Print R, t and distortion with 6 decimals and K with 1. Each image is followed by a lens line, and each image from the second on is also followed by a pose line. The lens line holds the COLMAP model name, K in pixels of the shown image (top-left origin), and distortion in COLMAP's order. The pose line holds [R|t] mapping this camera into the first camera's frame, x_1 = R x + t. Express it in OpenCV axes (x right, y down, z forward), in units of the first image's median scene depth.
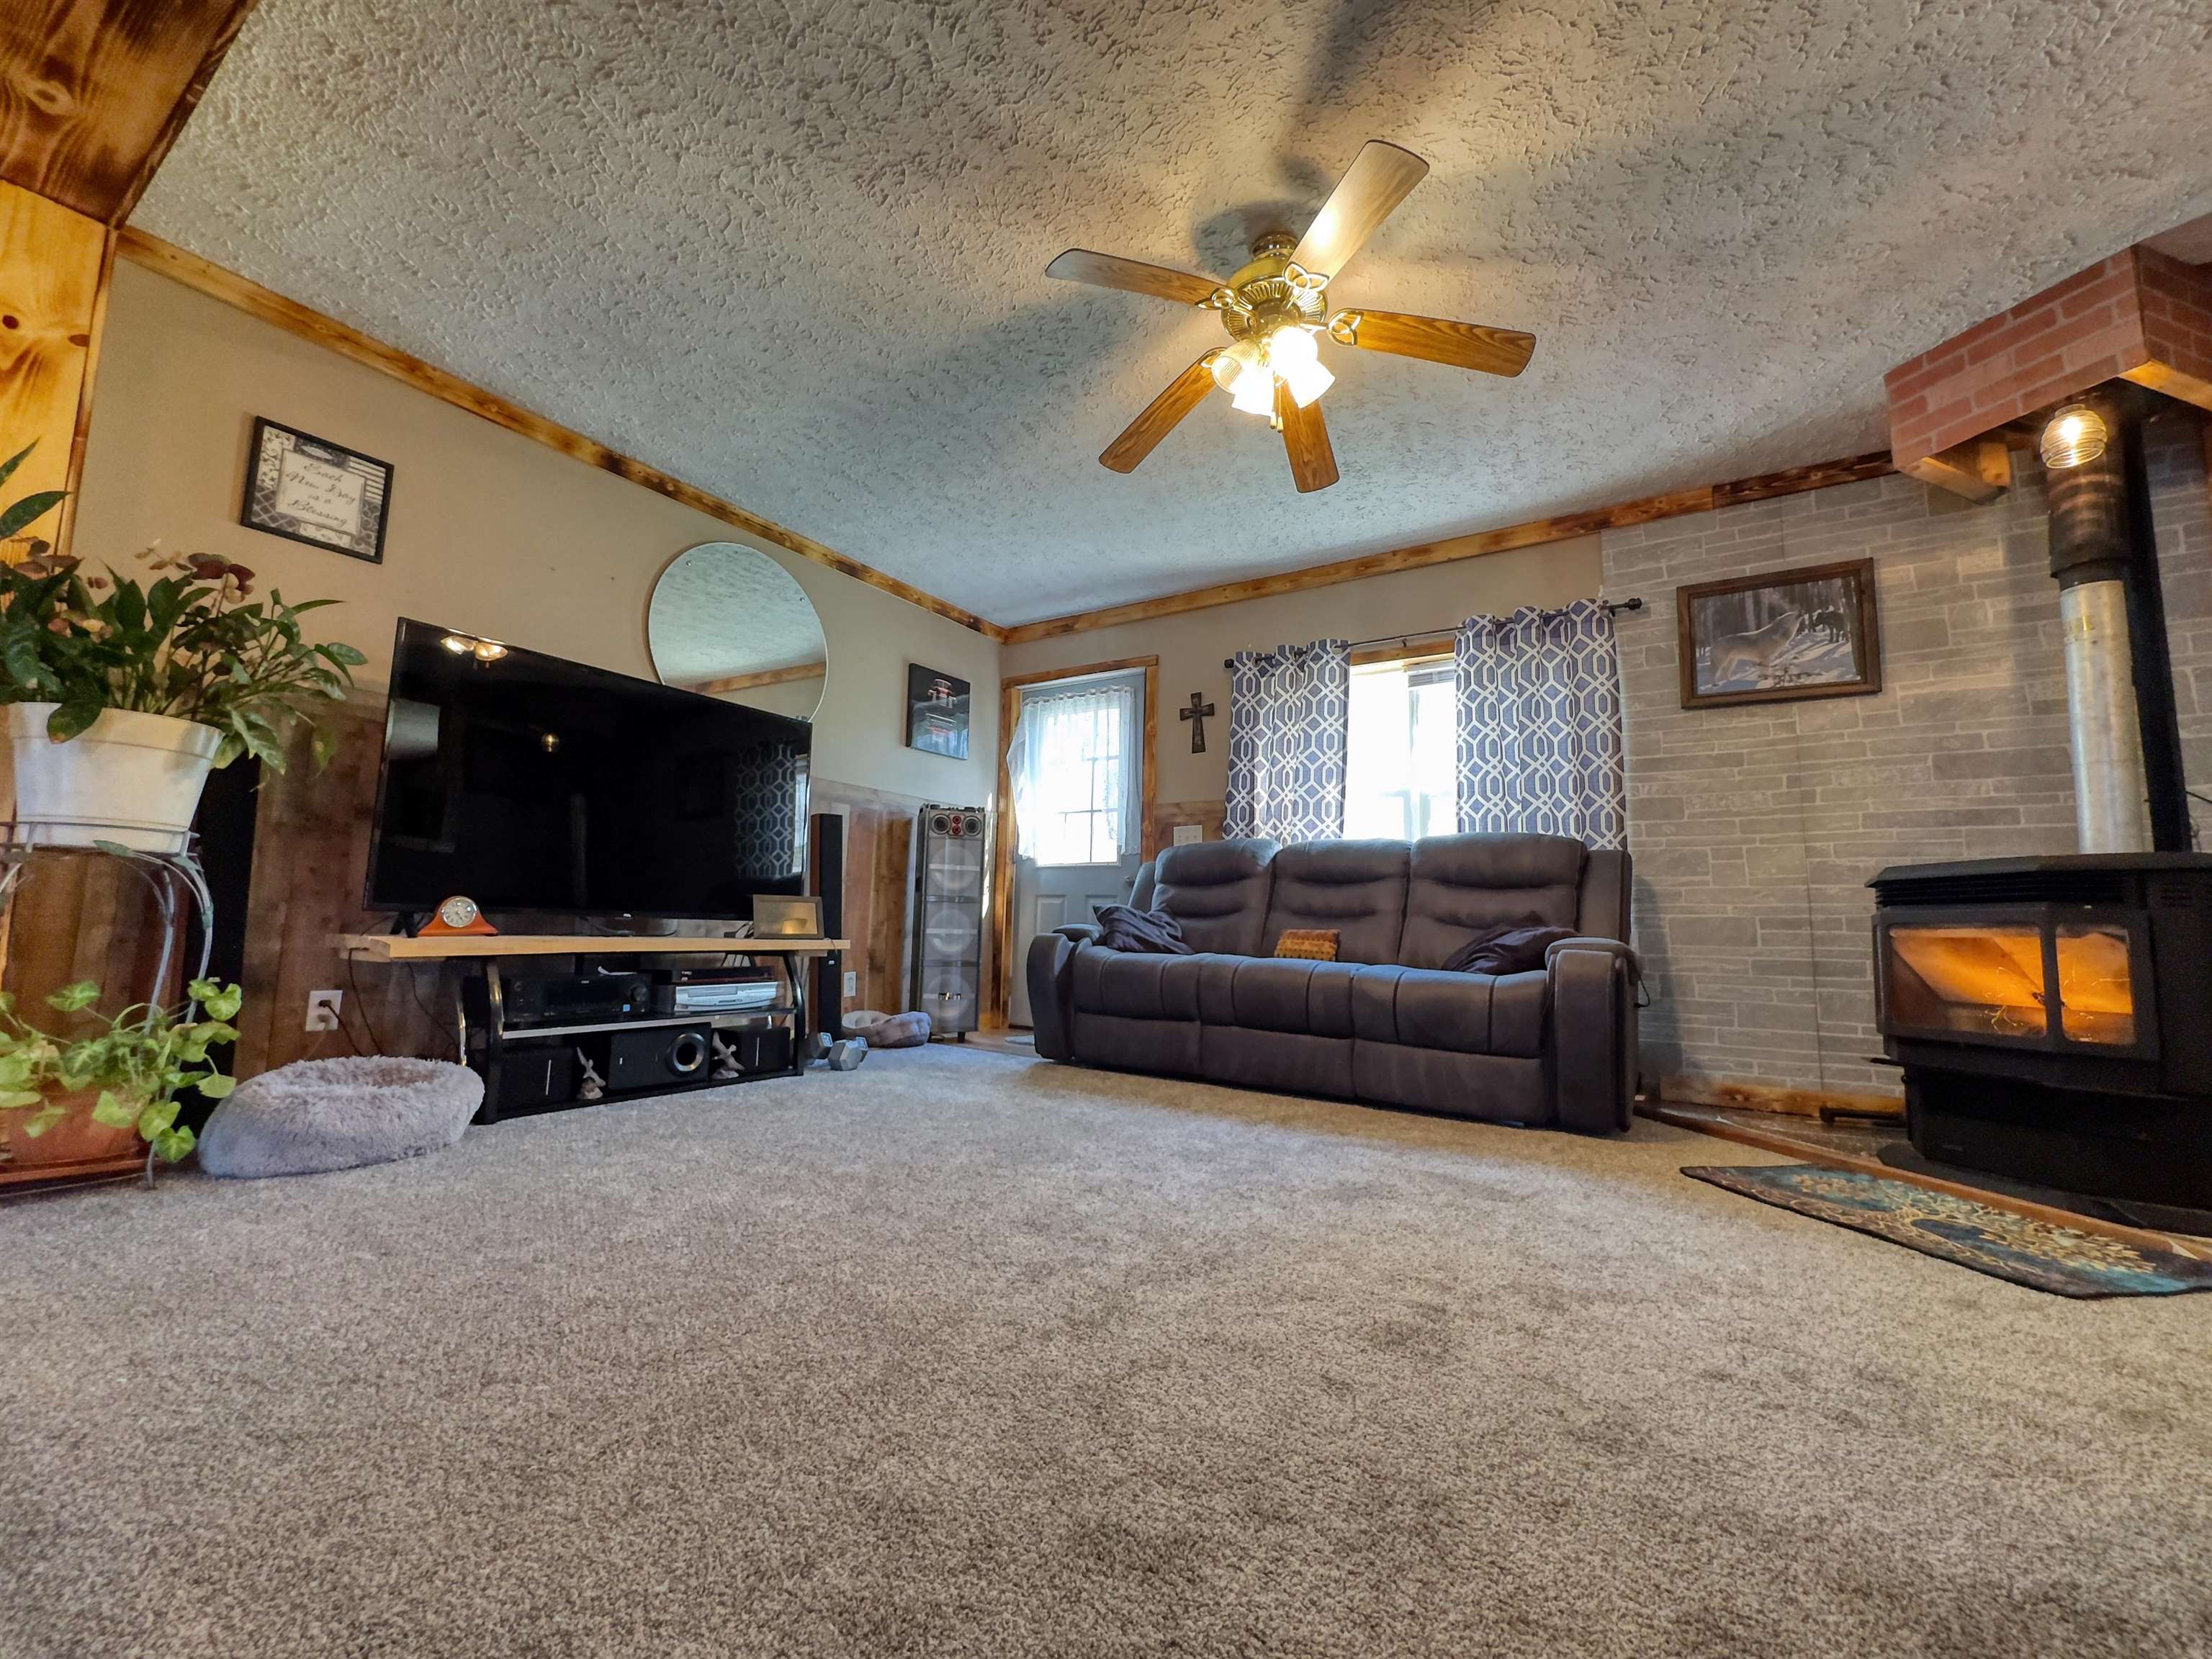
lens RADIAL K [[883.7, 0, 1108.2], [0, 883.7, 824.9], [0, 0, 1]] dist [-0.002802, 0.000327]
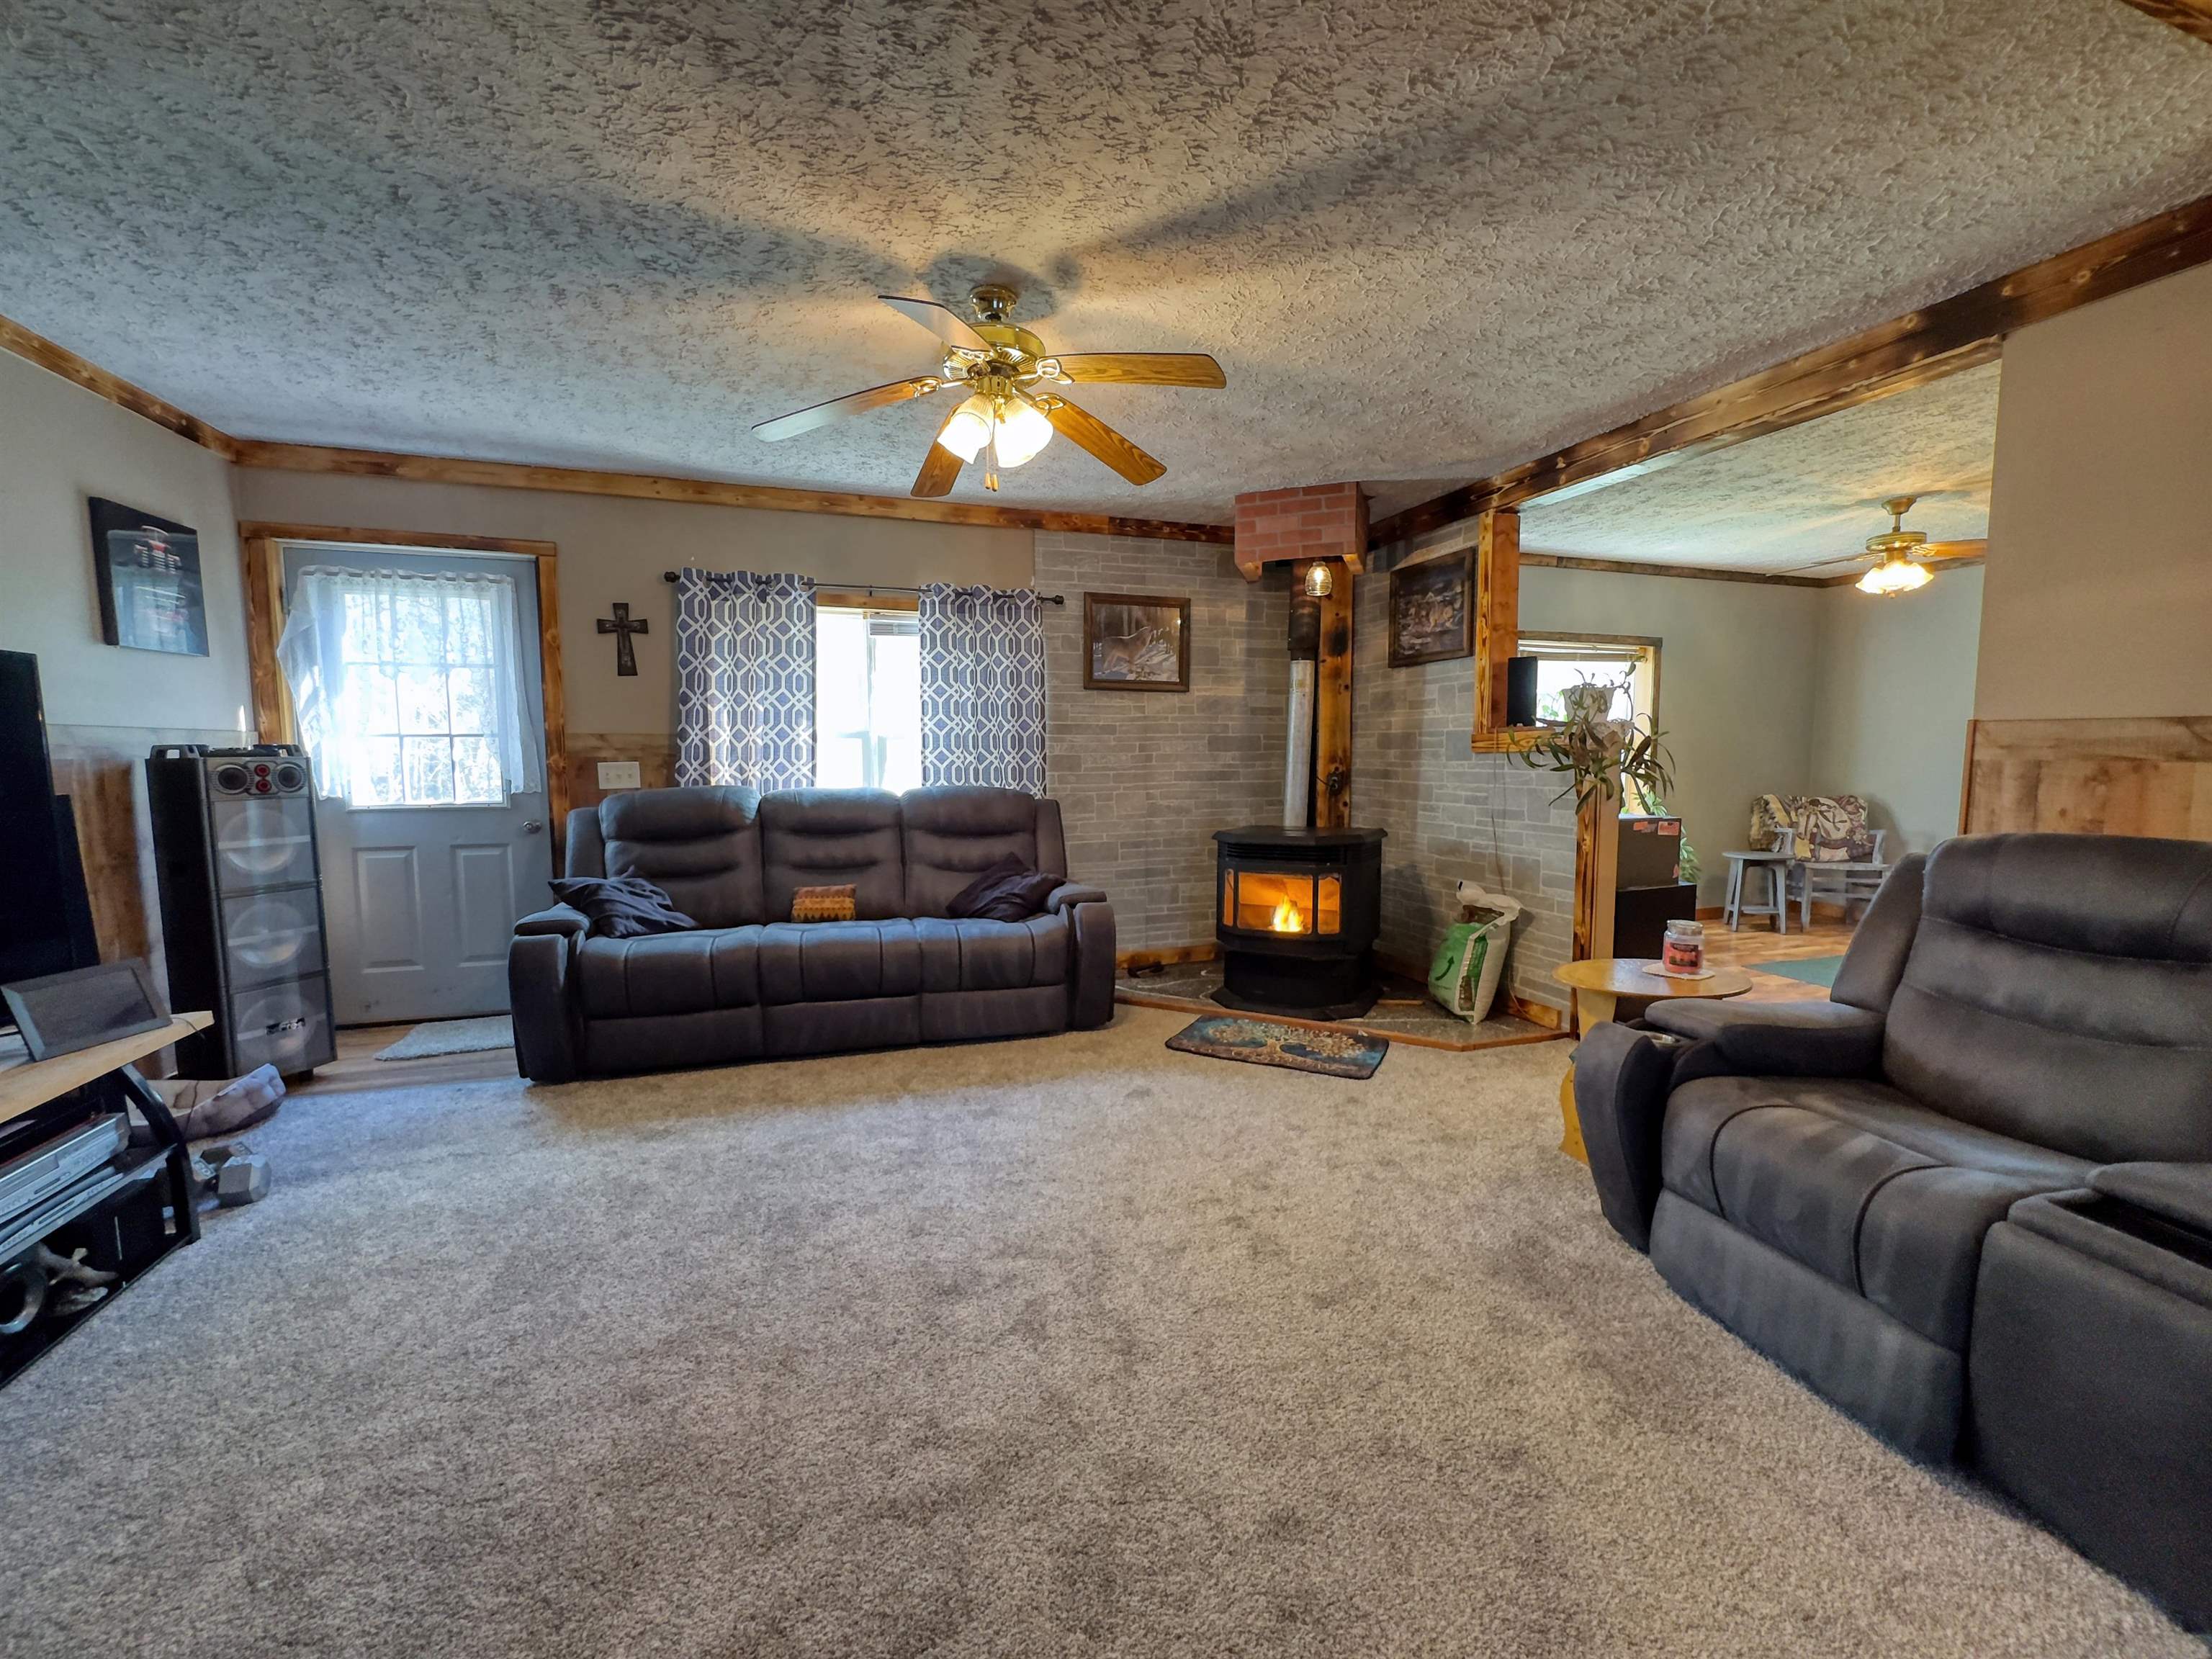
lens RADIAL K [[883.7, 0, 1108.2], [0, 883.7, 824.9], [0, 0, 1]] dist [-0.002802, 0.000327]
pose [[0.625121, -0.093833, 0.774867, -0.372219], [-0.072915, 0.981386, 0.177665, -0.165983], [-0.777114, -0.167562, 0.606644, 0.126017]]
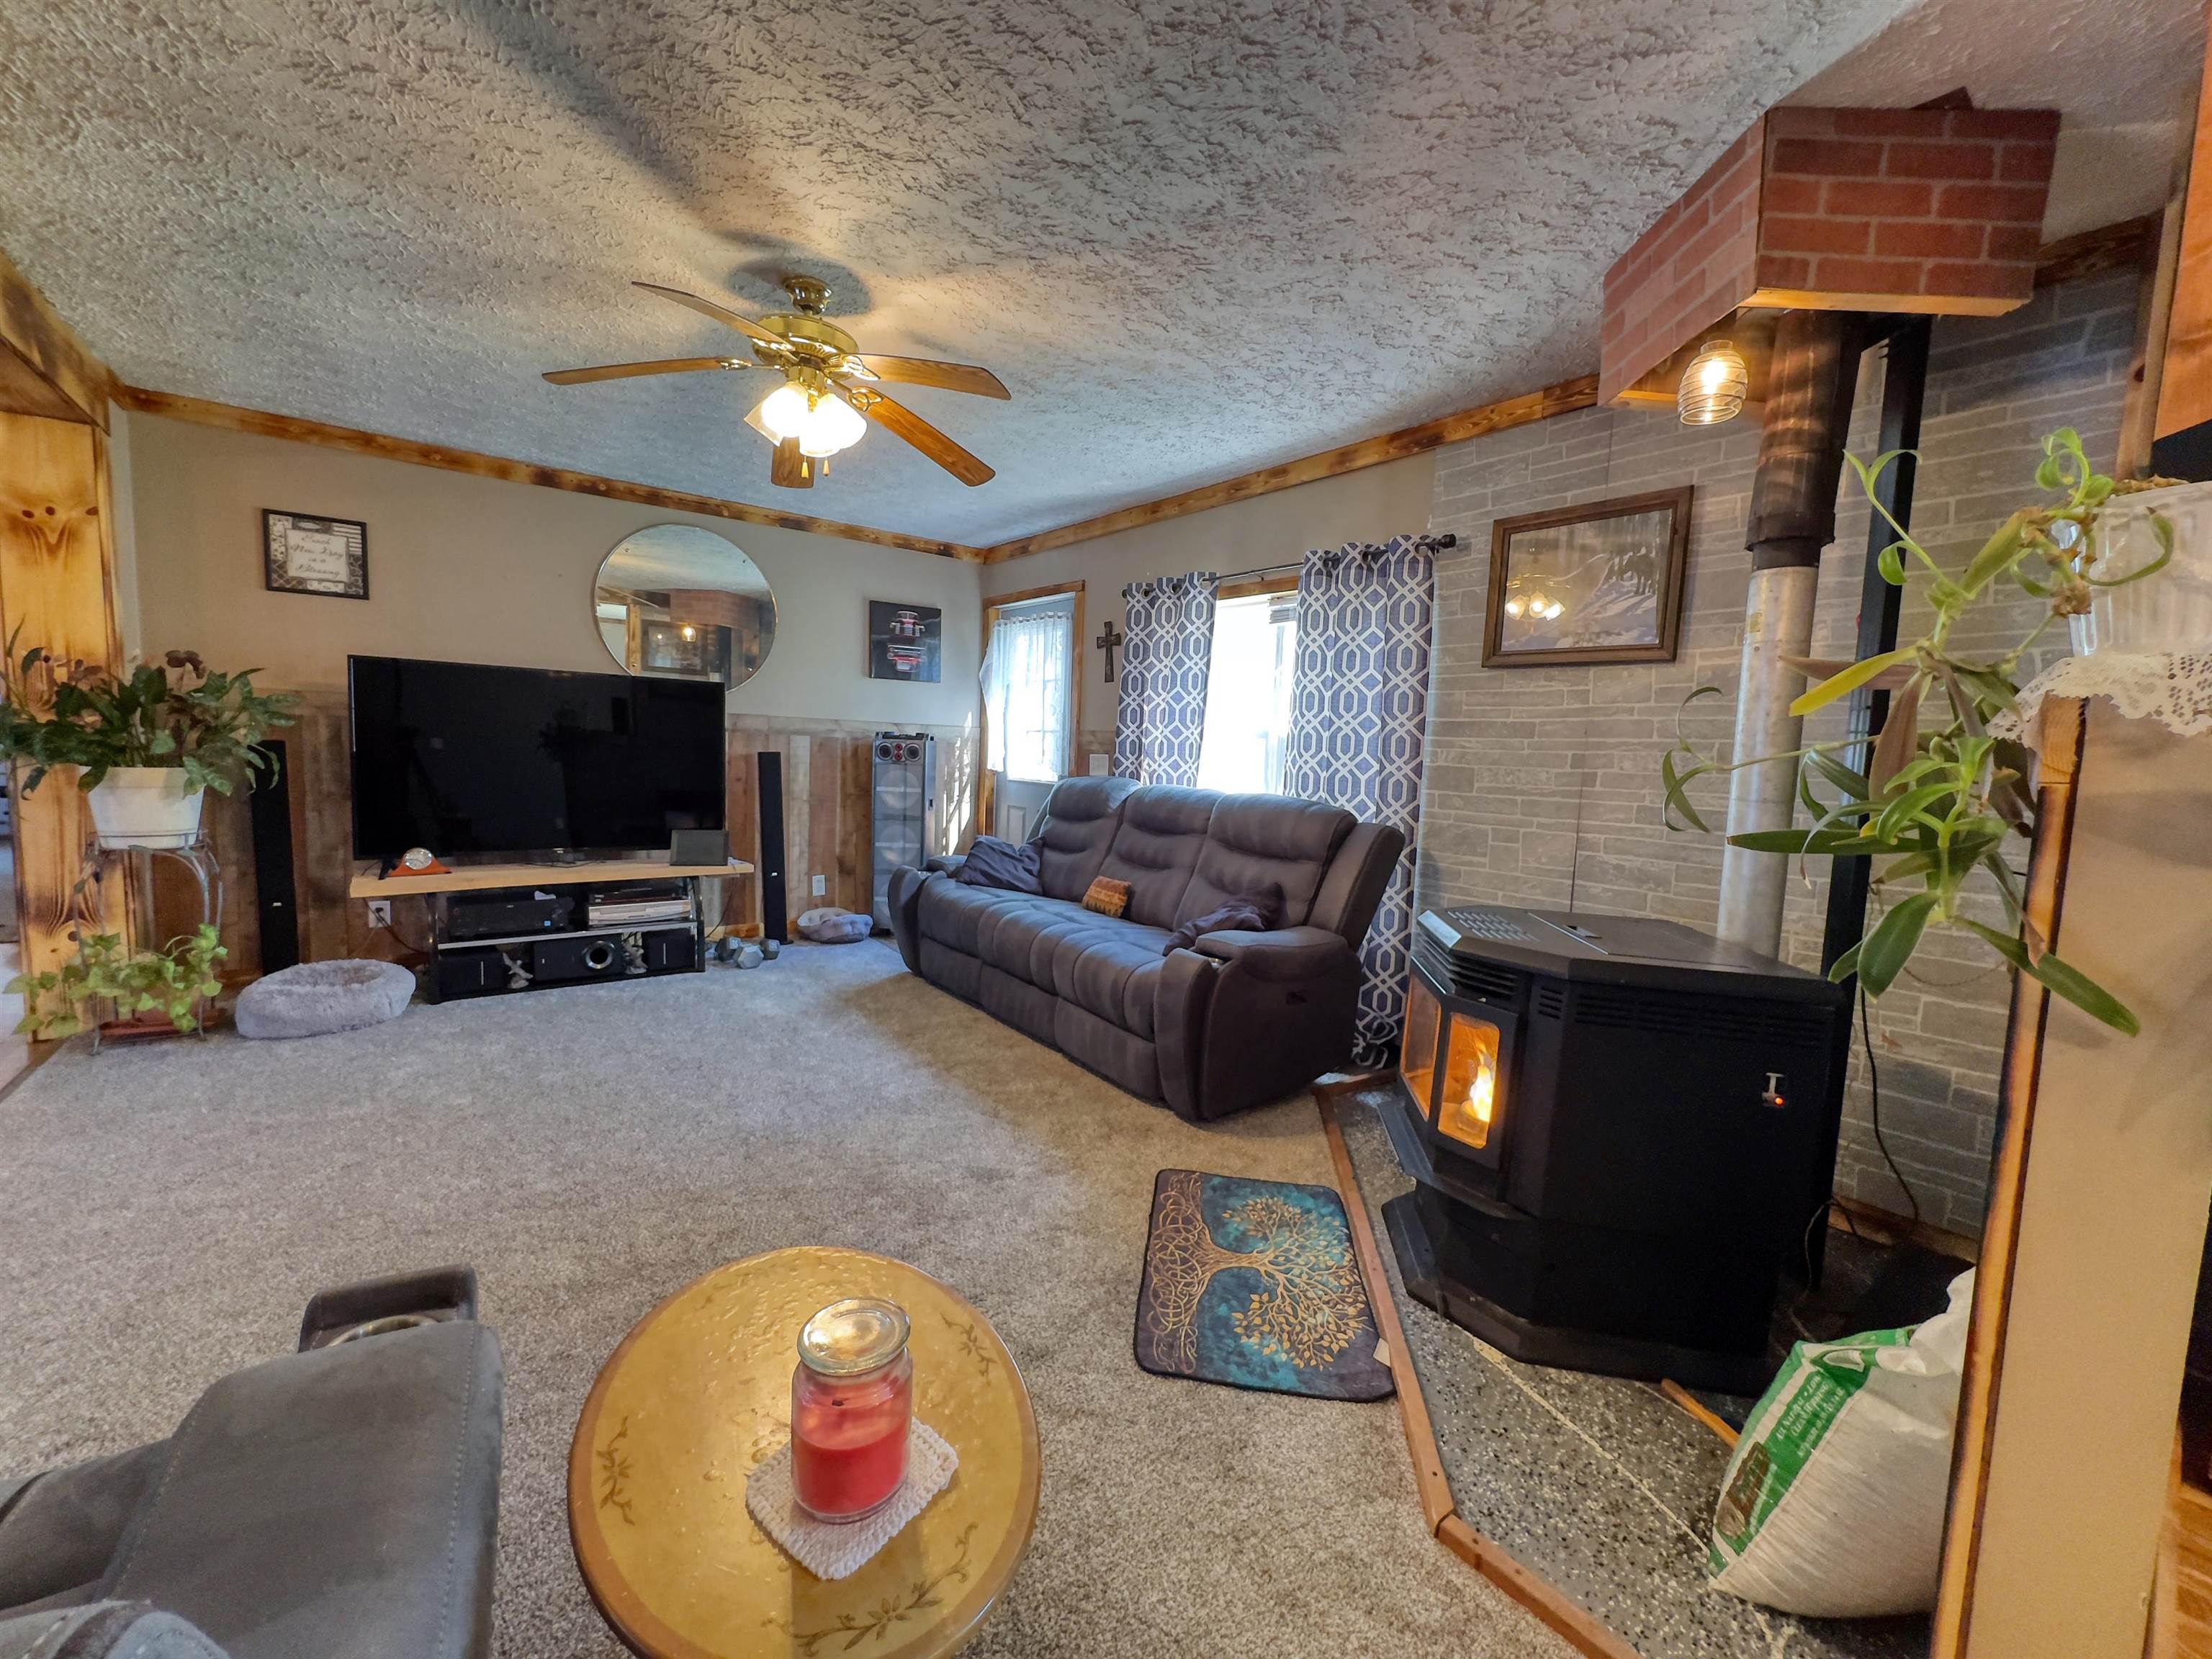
lens RADIAL K [[883.7, 0, 1108.2], [0, 883.7, 824.9], [0, 0, 1]] dist [-0.002802, 0.000327]
pose [[0.943639, 0.042790, -0.328198, 0.583347], [0.021491, 0.981593, 0.189771, -0.149767], [0.330277, -0.186128, 0.925350, 0.033396]]
